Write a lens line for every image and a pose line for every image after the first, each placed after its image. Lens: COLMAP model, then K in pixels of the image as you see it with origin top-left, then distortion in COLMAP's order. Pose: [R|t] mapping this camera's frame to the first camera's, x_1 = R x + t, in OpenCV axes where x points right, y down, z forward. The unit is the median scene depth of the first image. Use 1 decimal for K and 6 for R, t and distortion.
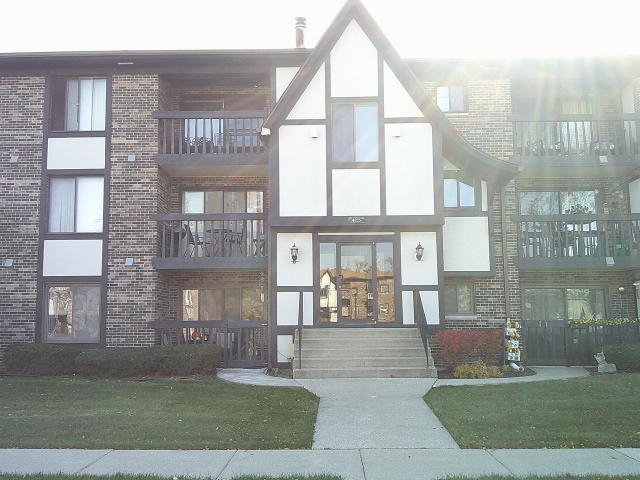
lens RADIAL K [[654.7, 0, 310.4], [0, 654.7, 237.6], [0, 0, 1]] dist [0.166313, -0.407271]
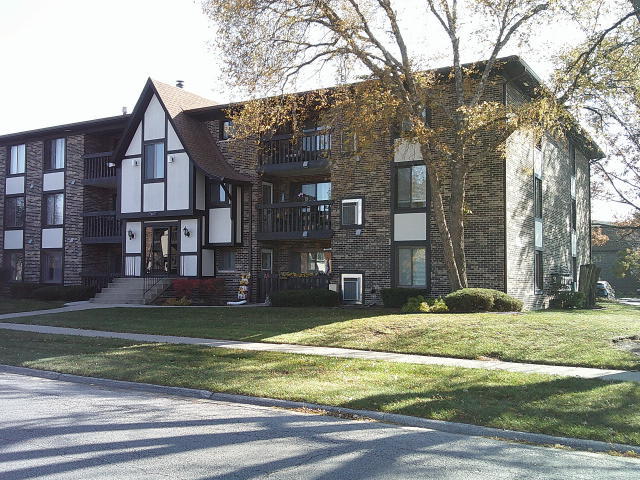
lens RADIAL K [[654.7, 0, 310.4], [0, 654.7, 237.6], [0, 0, 1]] dist [0.166313, -0.407271]
pose [[0.866069, -0.015415, -0.499687, 1.228297], [0.039948, 0.998462, 0.038437, -0.014321], [0.498326, -0.053250, 0.865353, -0.259553]]
